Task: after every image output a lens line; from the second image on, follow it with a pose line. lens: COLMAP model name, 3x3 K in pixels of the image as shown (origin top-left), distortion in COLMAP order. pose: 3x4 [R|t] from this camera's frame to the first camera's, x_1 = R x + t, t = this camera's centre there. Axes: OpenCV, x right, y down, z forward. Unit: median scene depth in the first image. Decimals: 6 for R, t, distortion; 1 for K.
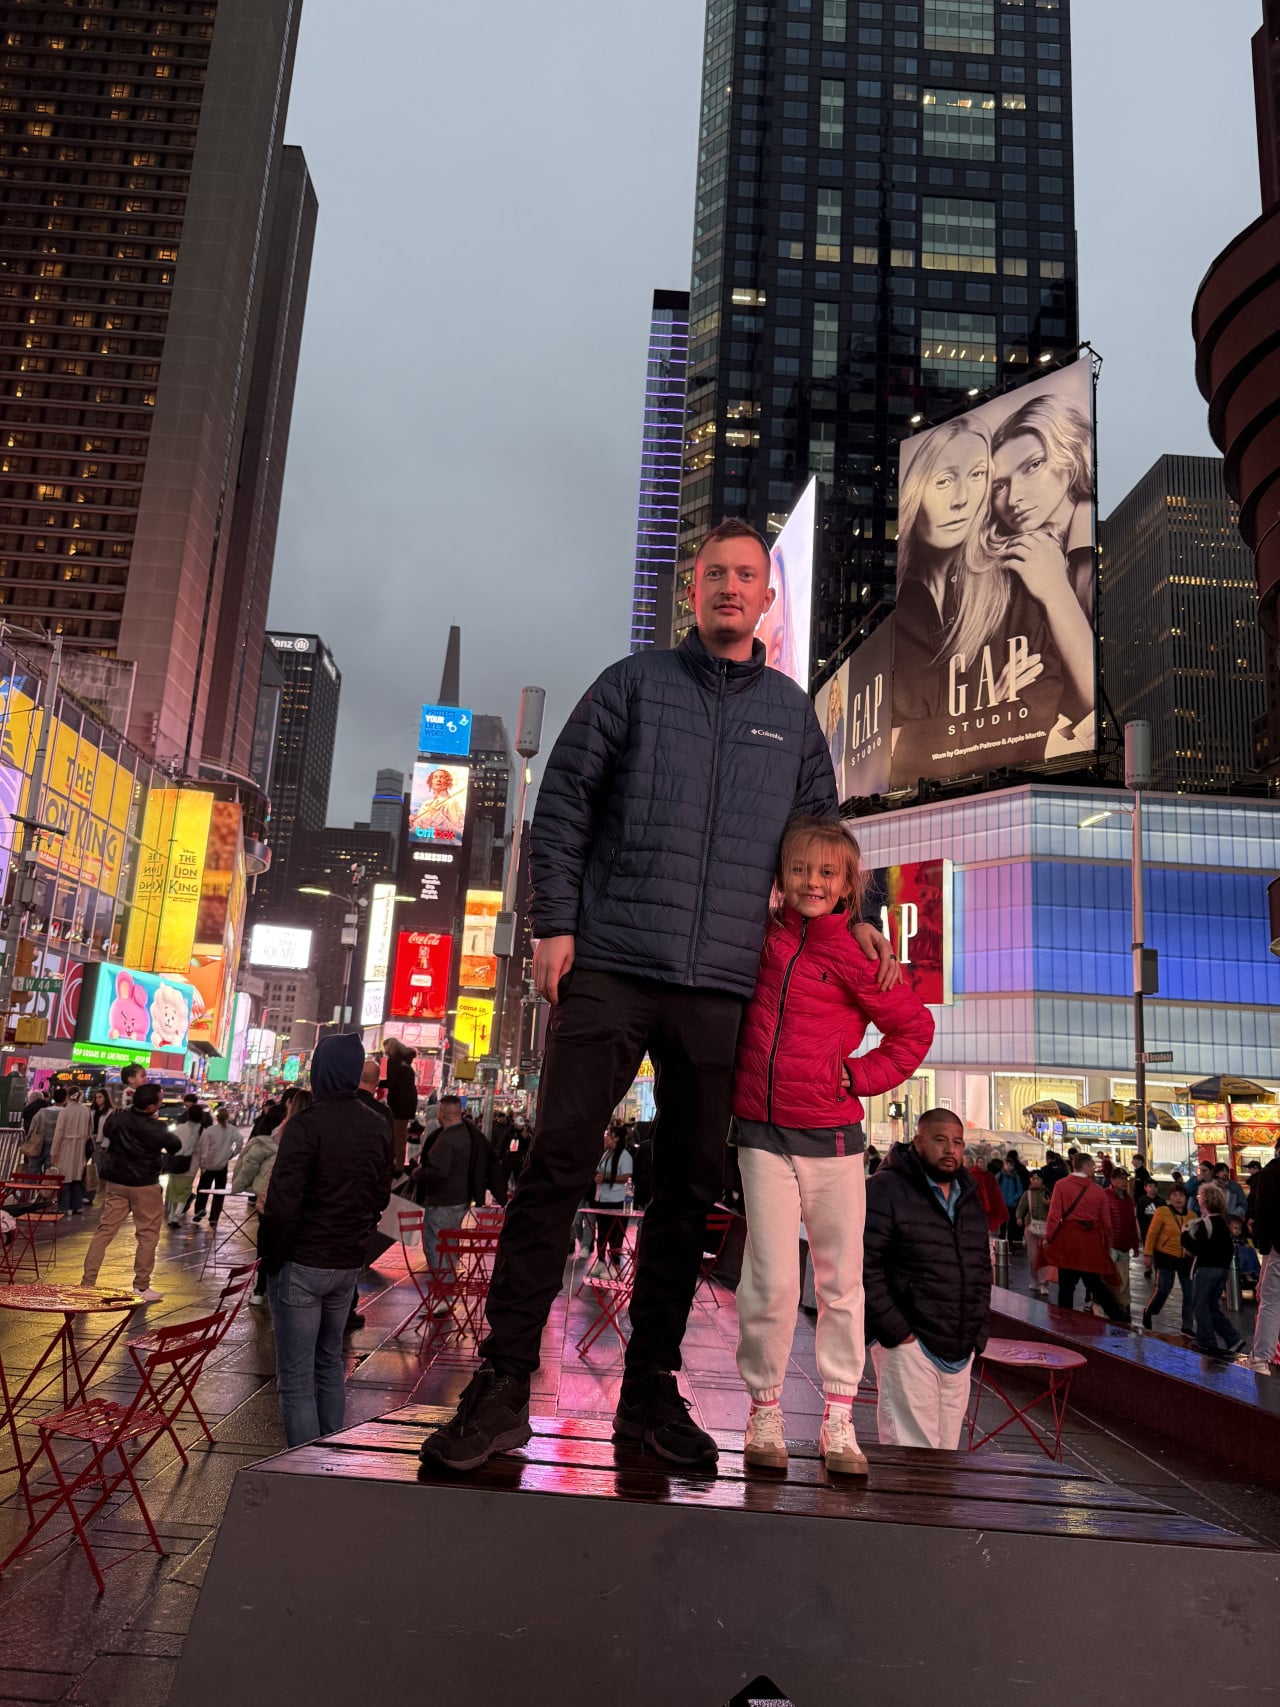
lens RADIAL K [[1254.7, 0, 671.0], [0, 1254.7, 855.6], [0, 0, 1]] dist [-0.001686, -0.037079]
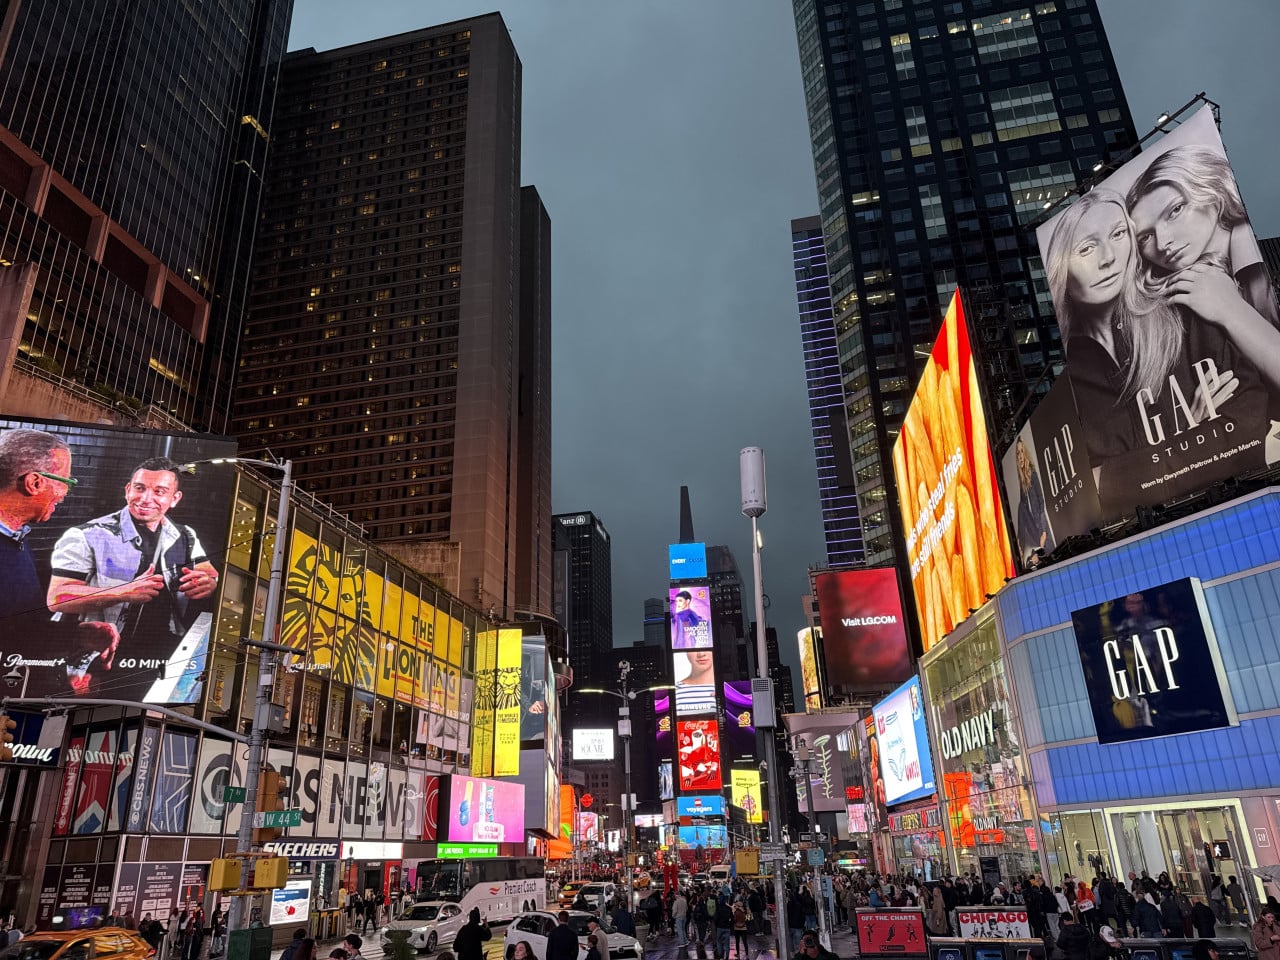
lens RADIAL K [[907.1, 0, 635.0], [0, 907.1, 492.4], [0, 0, 1]] dist [0.122260, -0.165422]
pose [[0.958589, -0.178623, -0.221811, -0.012524], [0.136996, 0.972037, -0.190727, 0.007608], [0.249676, 0.152442, 0.956255, 0.078625]]
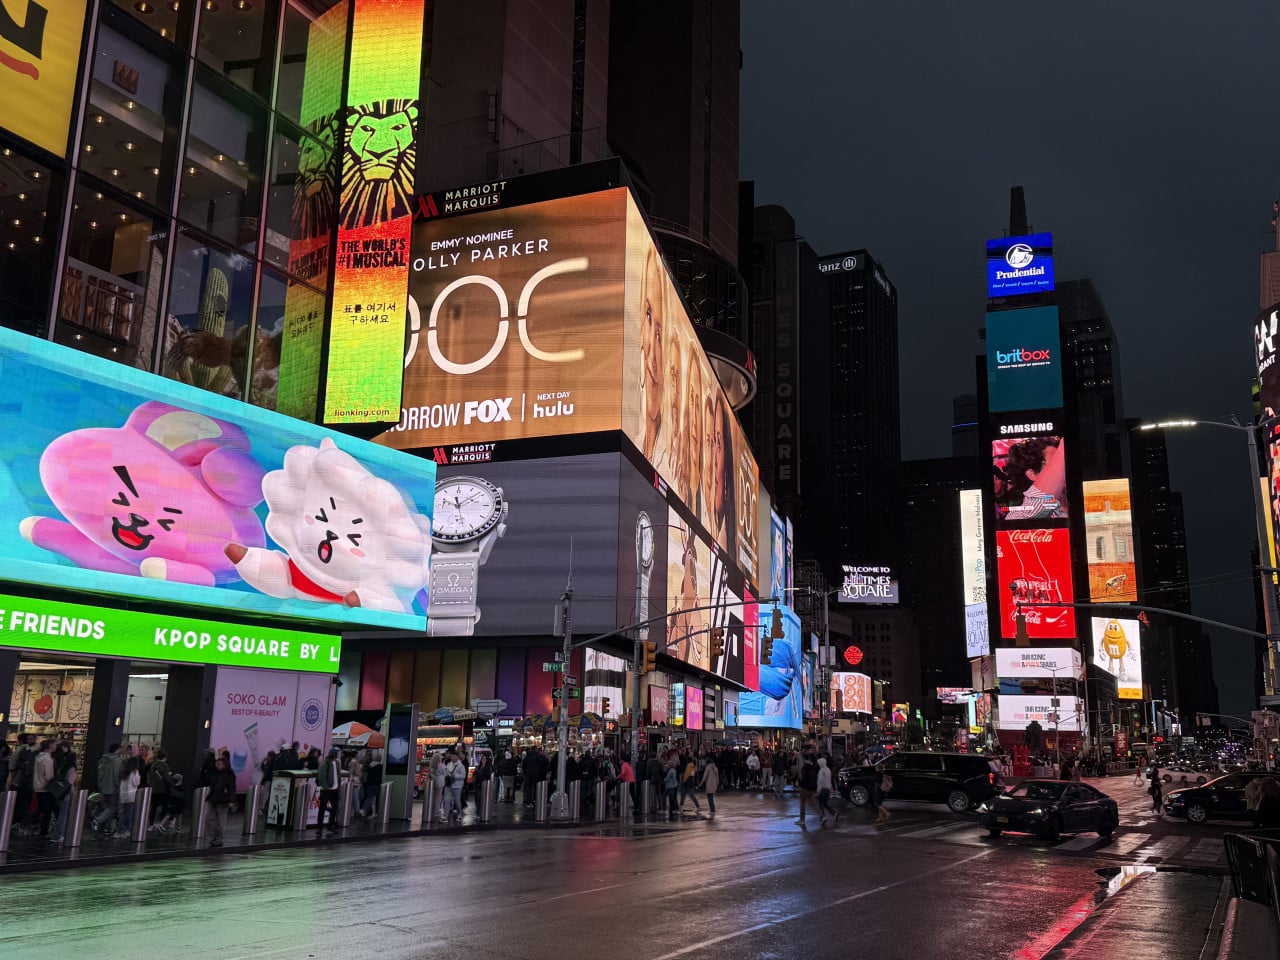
lens RADIAL K [[1181.8, 0, 640.0], [0, 1181.8, 480.0], [0, 0, 1]] dist [0.162203, -0.209462]
pose [[0.867145, -0.144435, -0.476654, -0.058160], [0.130978, 0.989473, -0.061549, 0.052270], [0.480526, -0.009059, 0.876934, 0.286148]]
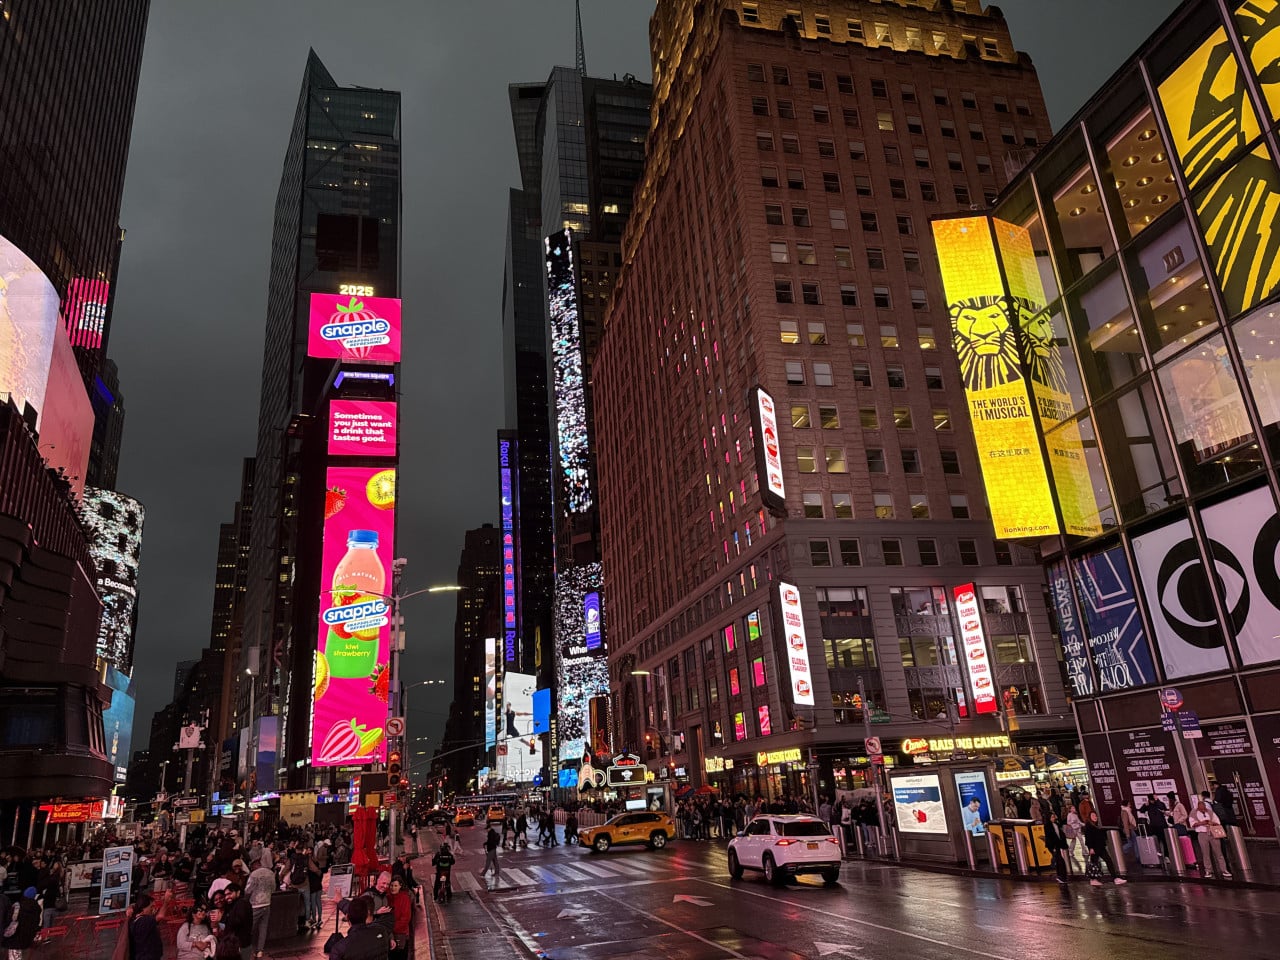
lens RADIAL K [[904.7, 0, 643.7], [0, 904.7, 477.5], [0, 0, 1]] dist [0.123647, -0.170736]
pose [[-0.983759, -0.047110, -0.173203, -0.097898], [0.051887, 0.849114, -0.525656, 0.097928], [0.171833, -0.526105, -0.832879, 0.513549]]
